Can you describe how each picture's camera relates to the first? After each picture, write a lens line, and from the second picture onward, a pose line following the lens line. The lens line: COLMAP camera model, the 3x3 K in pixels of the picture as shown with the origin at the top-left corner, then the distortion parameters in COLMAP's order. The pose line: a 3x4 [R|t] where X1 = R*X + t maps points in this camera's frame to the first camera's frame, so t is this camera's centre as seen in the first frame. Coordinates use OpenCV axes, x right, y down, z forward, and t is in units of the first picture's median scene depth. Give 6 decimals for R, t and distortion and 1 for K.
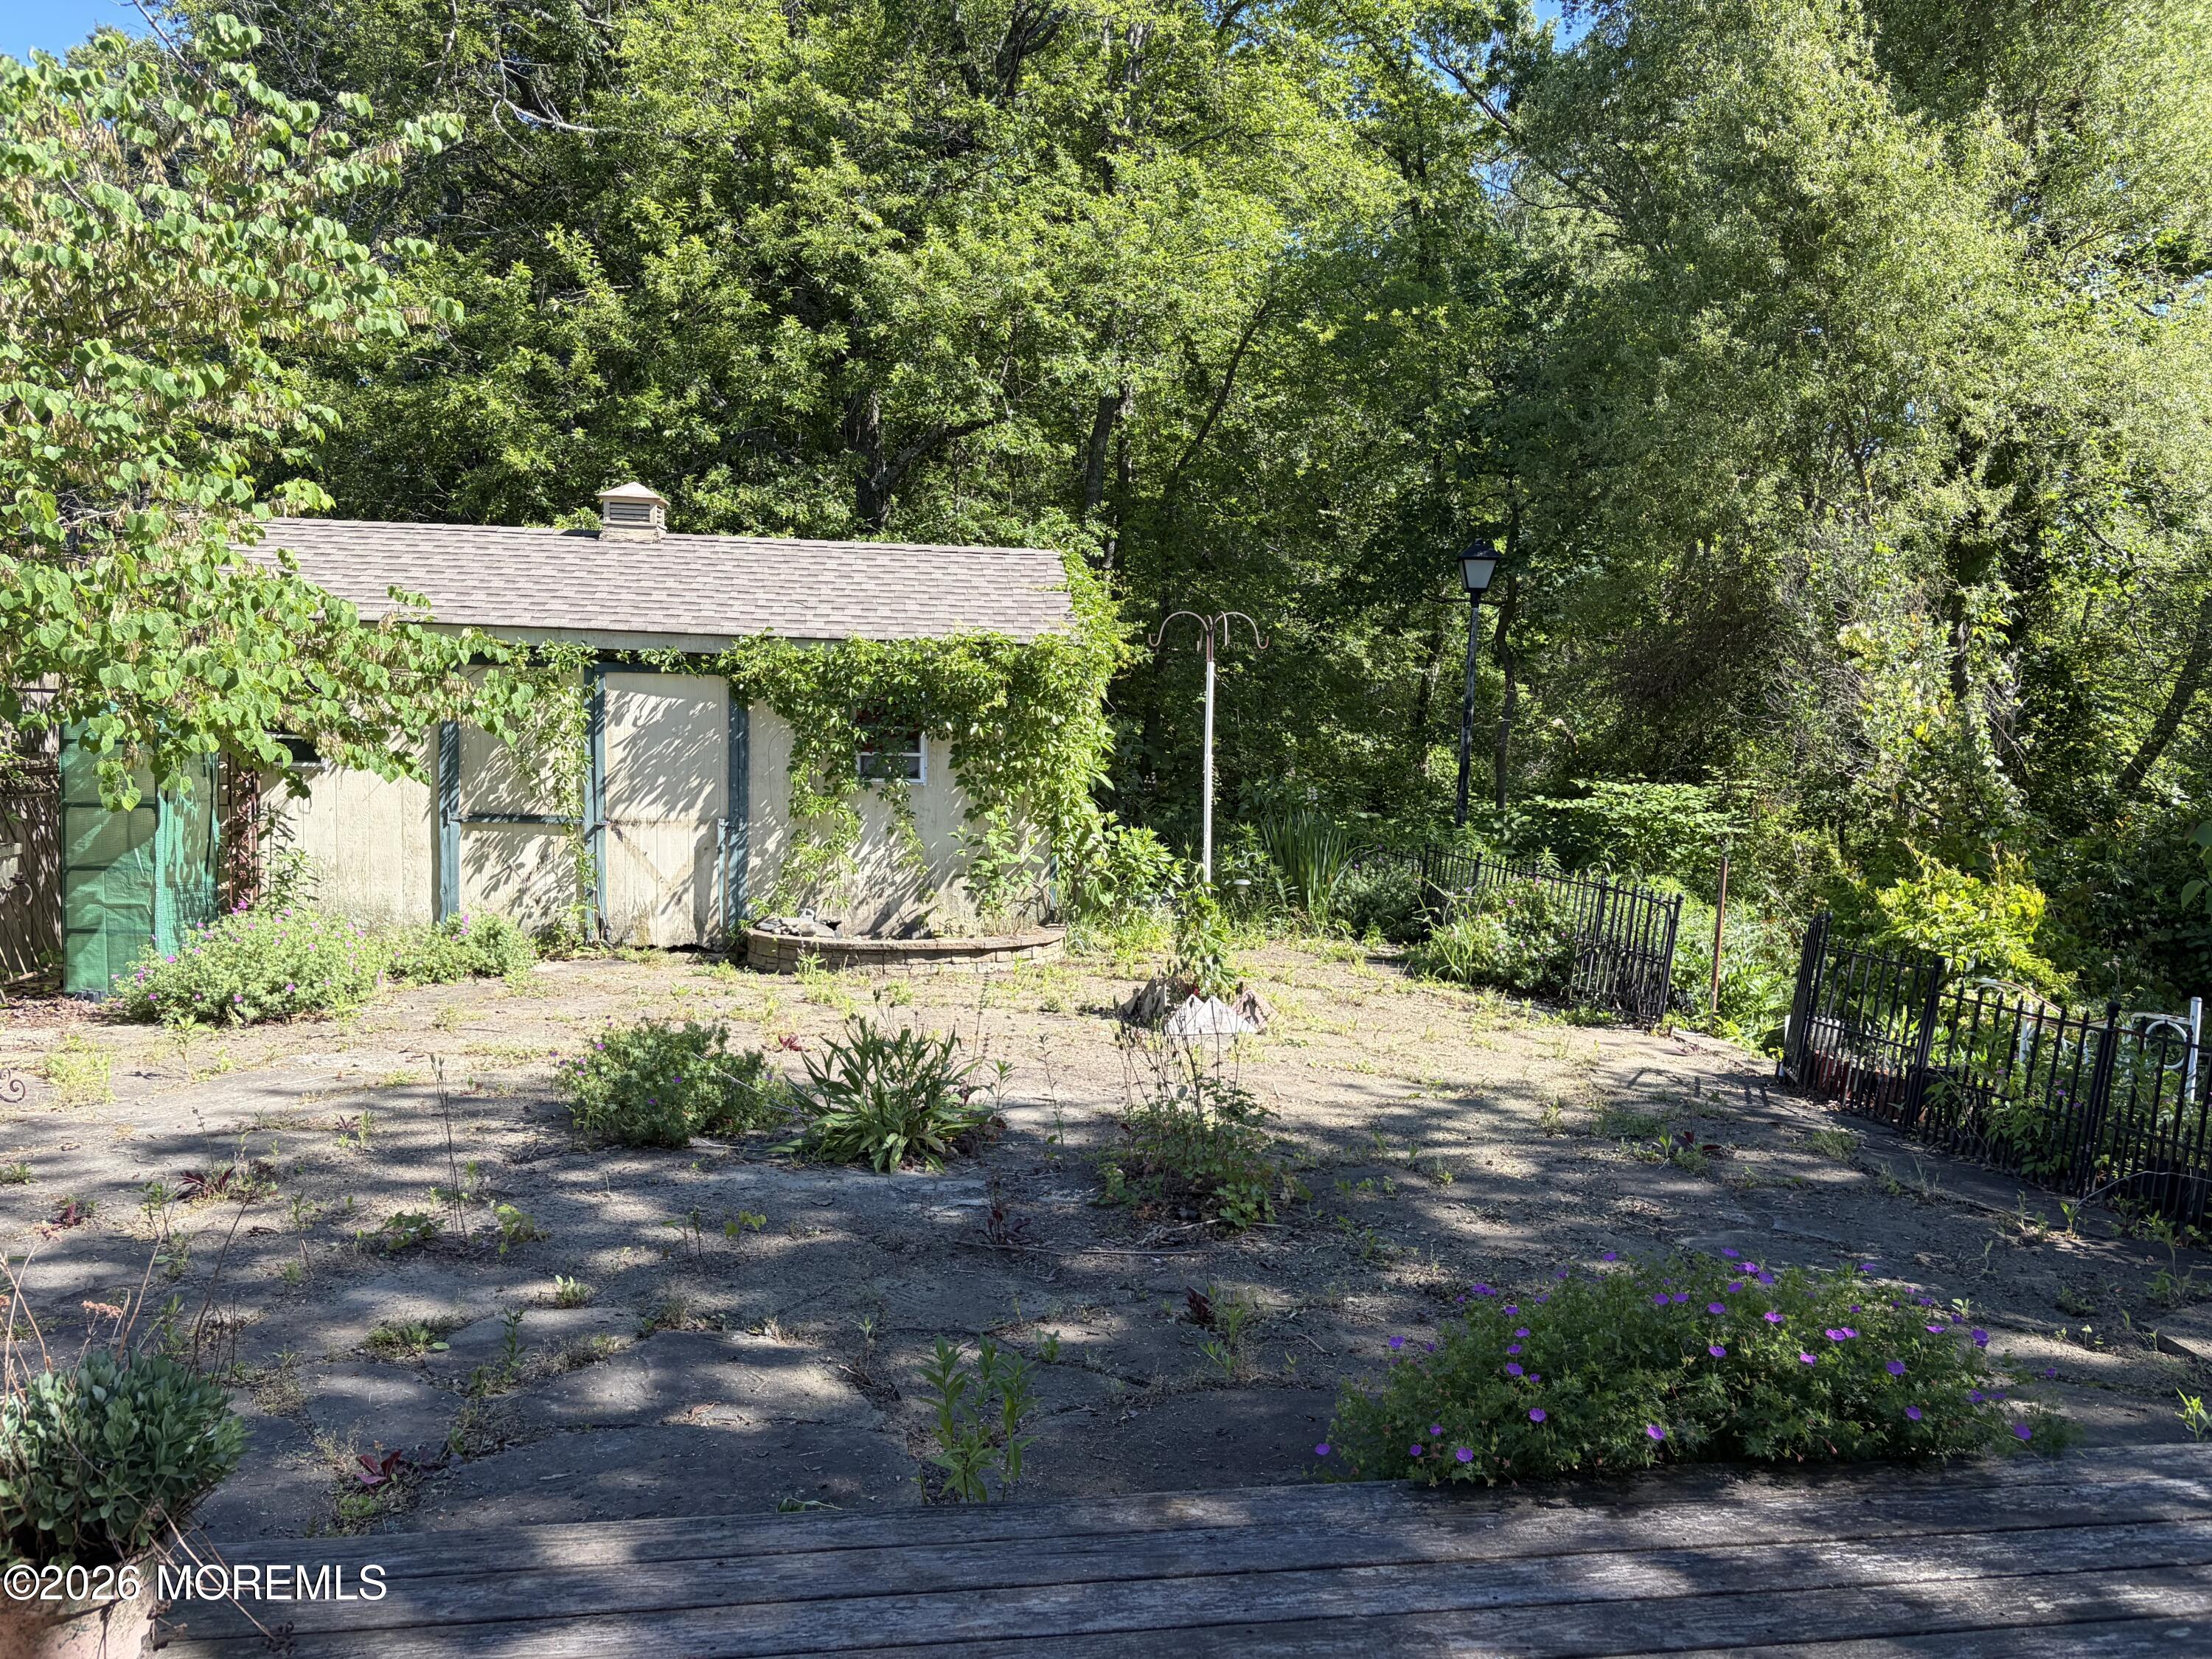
lens RADIAL K [[1690.1, 0, 1099.2], [0, 1690.1, 840.0], [0, 0, 1]] dist [0.065012, -0.055210]
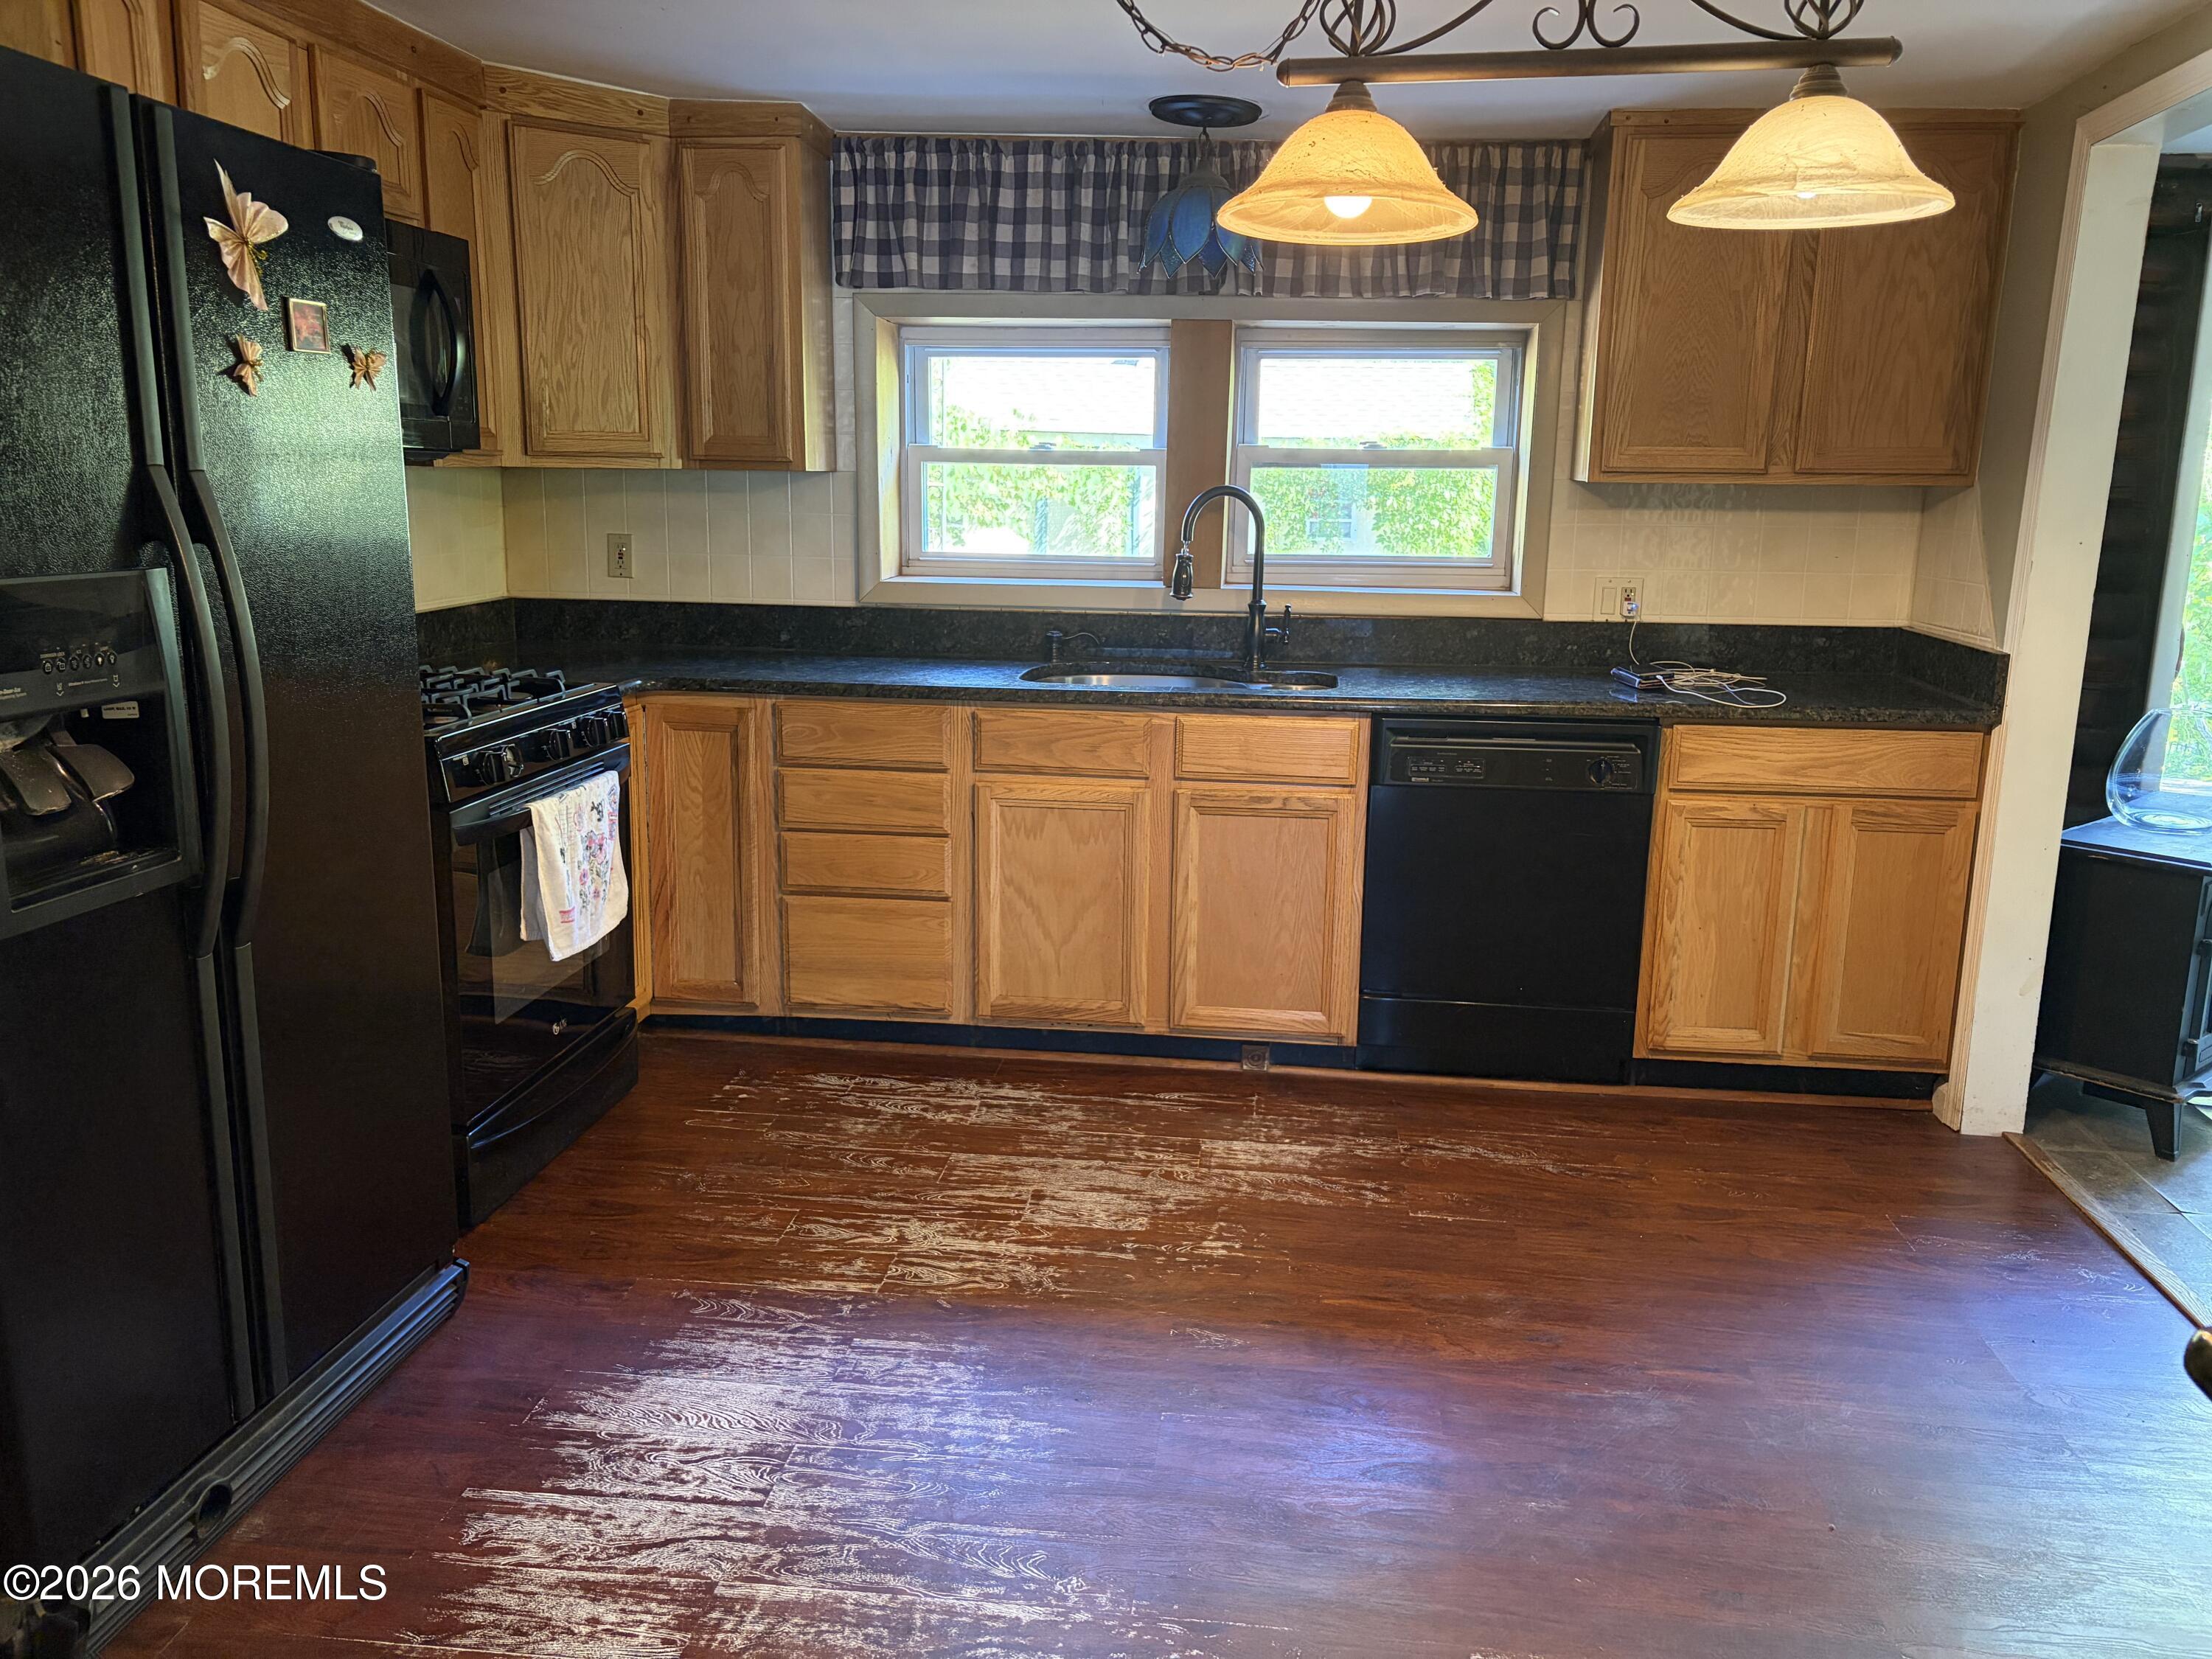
lens RADIAL K [[1690.1, 0, 1110.6], [0, 1690.1, 824.5], [0, 0, 1]] dist [0.065012, -0.055210]
pose [[0.968042, 0.044486, -0.246811, 0.035551], [-0.014373, 0.992365, 0.122492, 0.018302], [0.250375, -0.115030, 0.961291, -0.259837]]
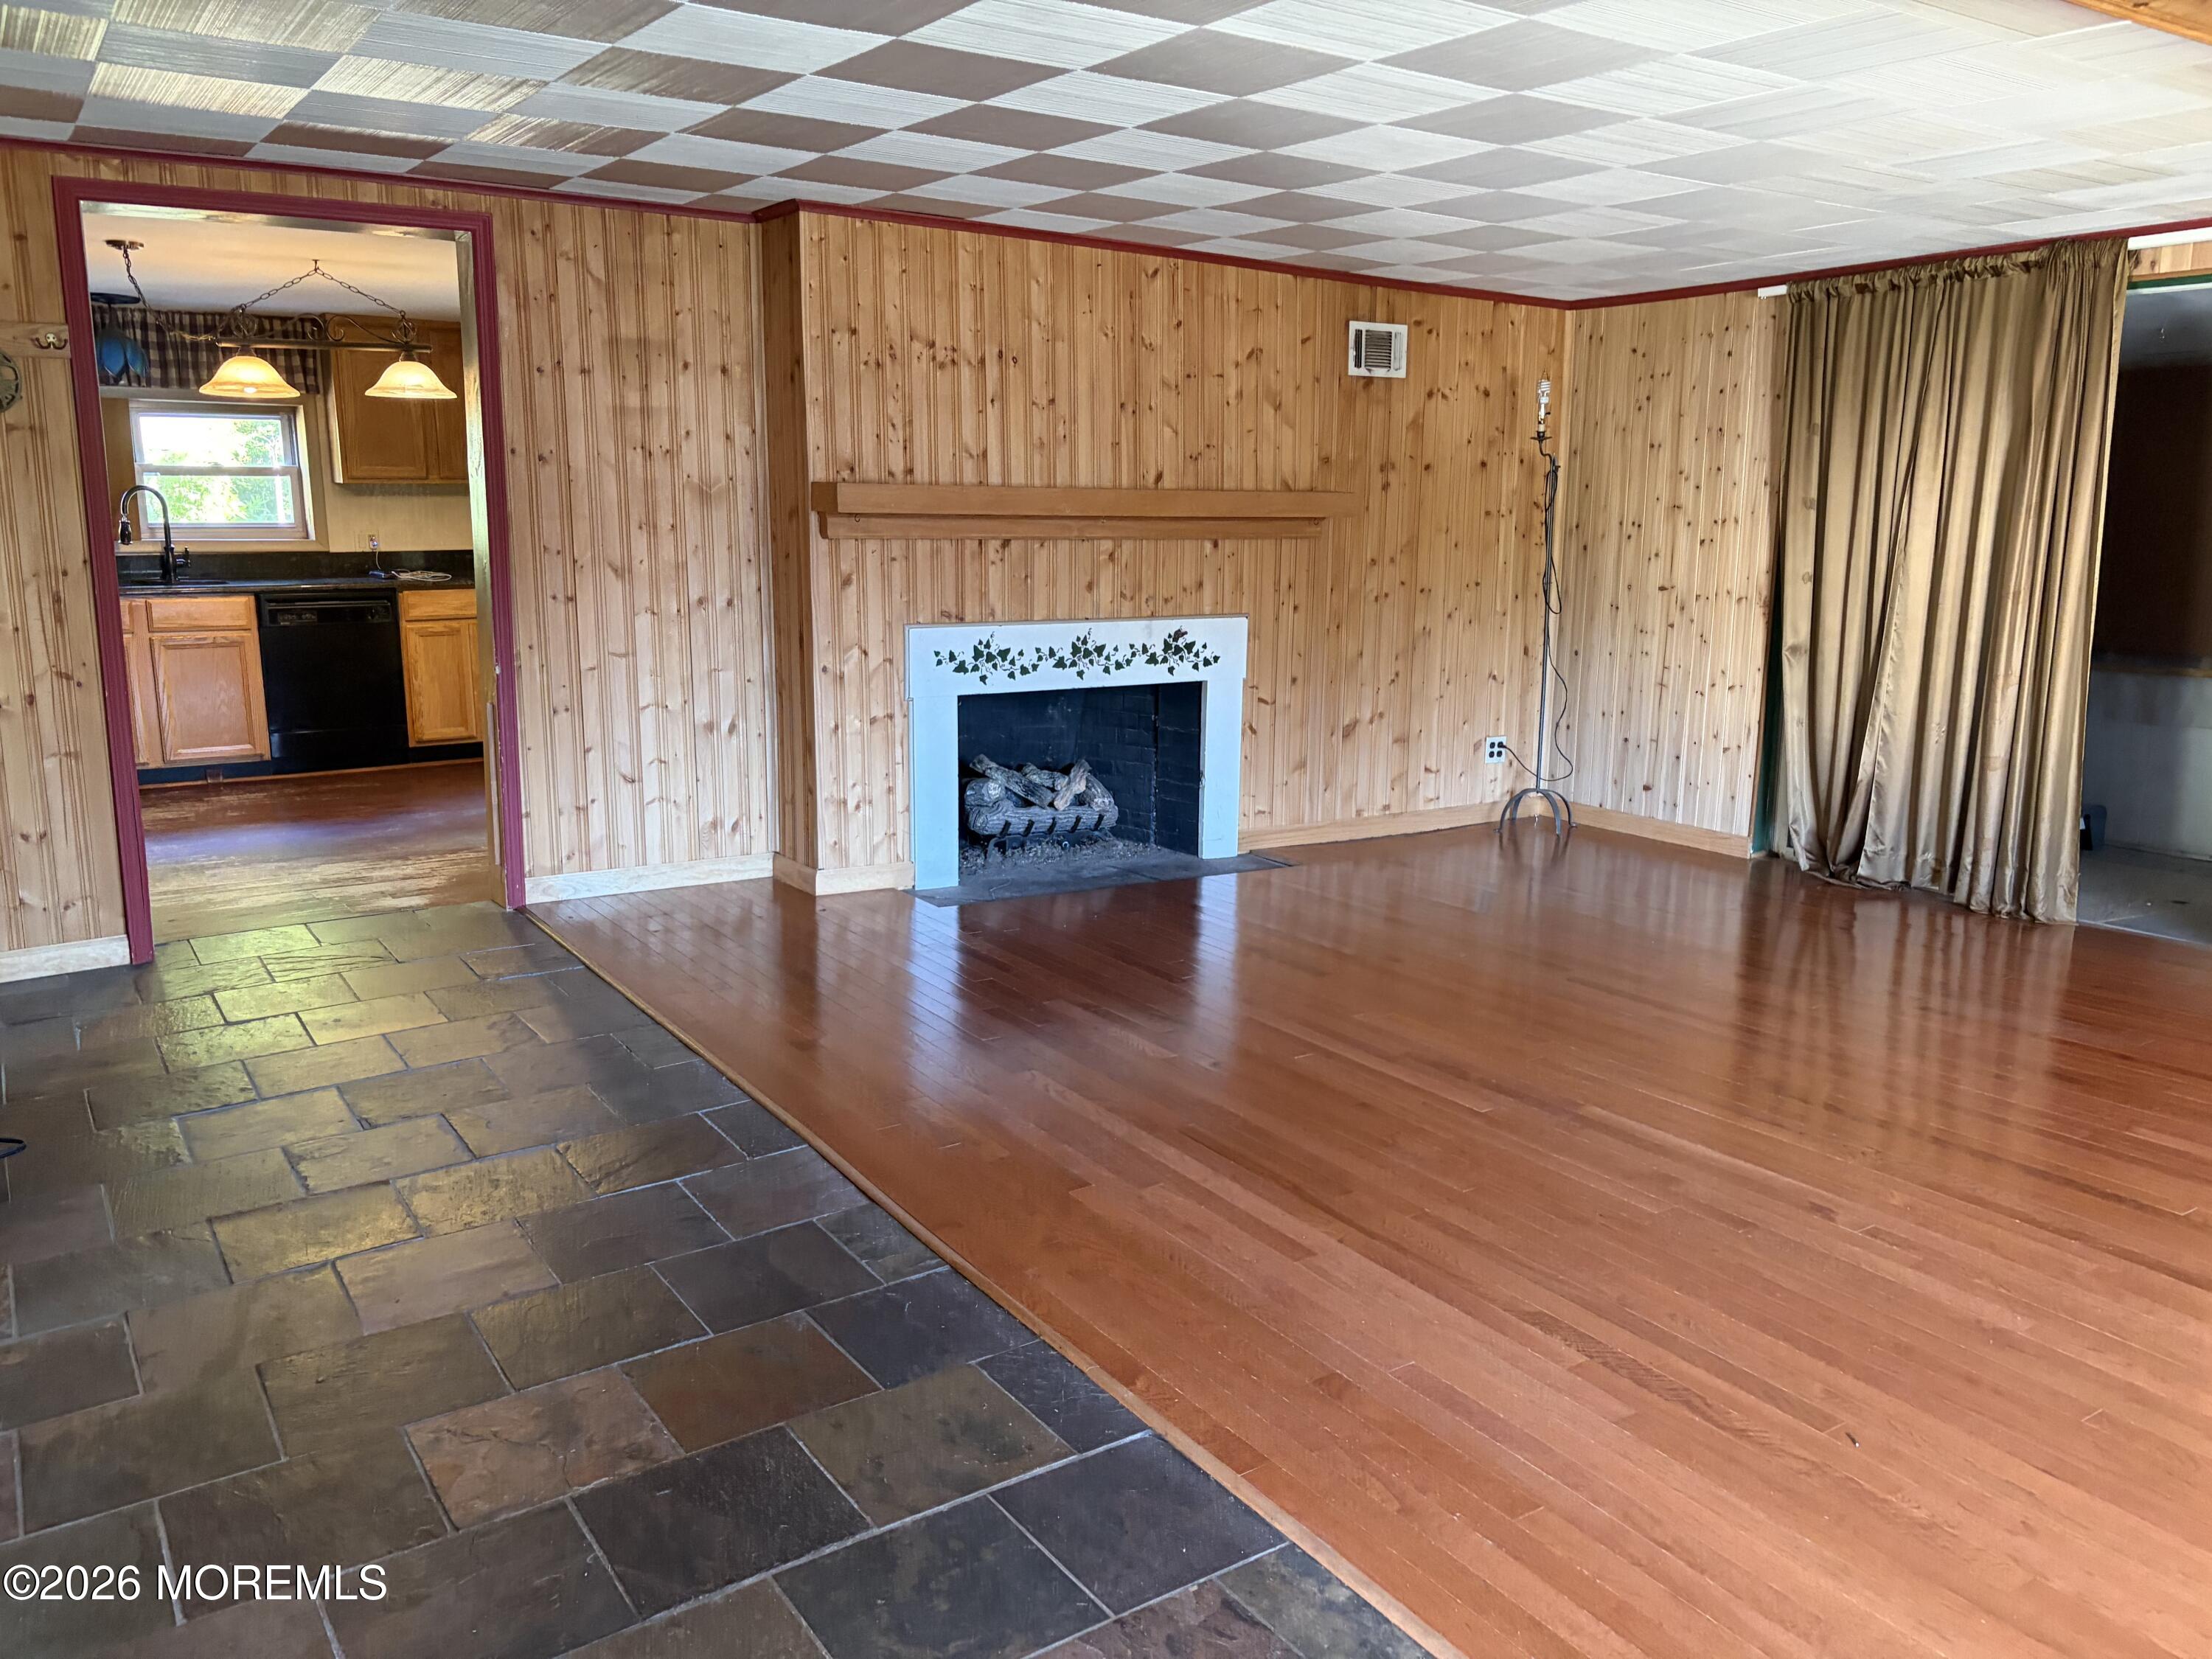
lens RADIAL K [[1690.1, 0, 1098.5], [0, 1690.1, 831.0], [0, 0, 1]] dist [0.065012, -0.055210]
pose [[0.902814, -0.102546, 0.417626, -0.014599], [0.049333, 0.989438, 0.136305, 0.093710], [-0.427193, -0.102455, 0.898337, -1.209286]]
